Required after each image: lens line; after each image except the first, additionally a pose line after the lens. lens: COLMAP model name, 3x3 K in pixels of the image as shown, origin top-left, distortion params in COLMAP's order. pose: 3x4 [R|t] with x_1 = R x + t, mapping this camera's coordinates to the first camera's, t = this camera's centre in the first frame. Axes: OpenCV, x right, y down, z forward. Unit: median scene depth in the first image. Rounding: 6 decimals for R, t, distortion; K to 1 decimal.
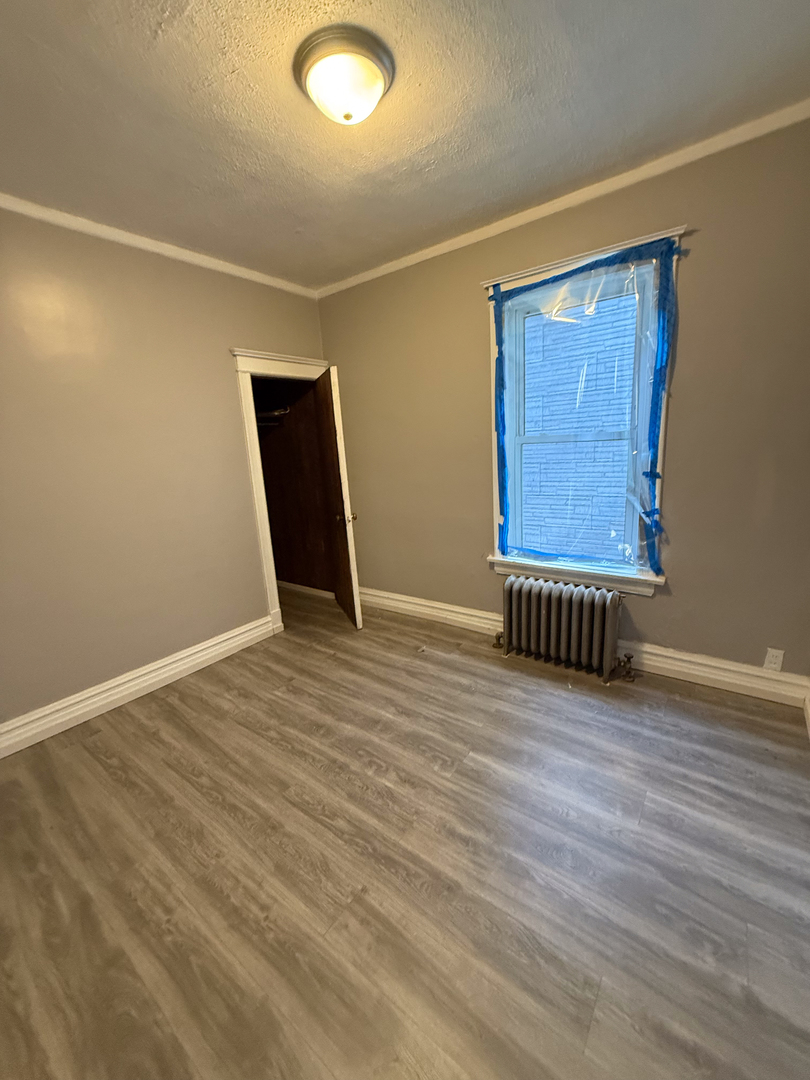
lens RADIAL K [[430.8, 0, 404.3], [0, 430.8, 541.2], [0, 0, 1]] dist [0.001991, -0.000009]
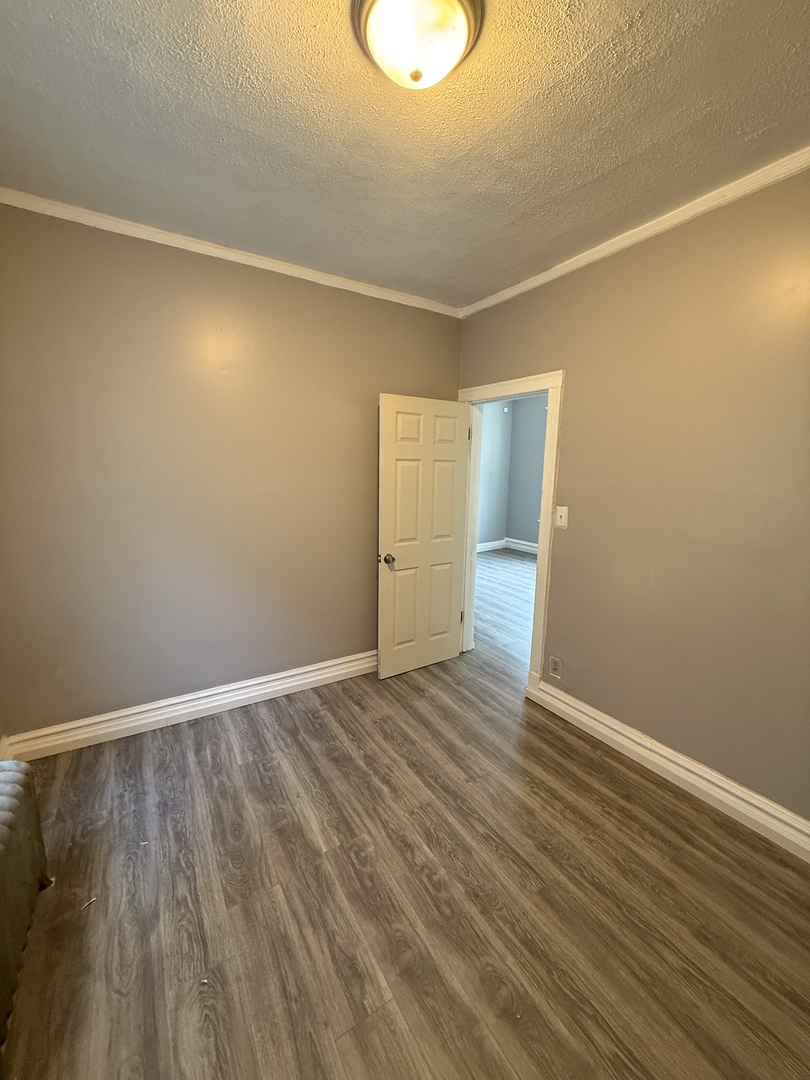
lens RADIAL K [[430.8, 0, 404.3], [0, 430.8, 541.2], [0, 0, 1]] dist [0.001991, -0.000009]
pose [[-0.932331, -0.016520, 0.361229, -0.333840], [0.120577, 0.927581, 0.353631, -0.413436], [-0.340911, 0.373257, -0.862820, 1.655106]]
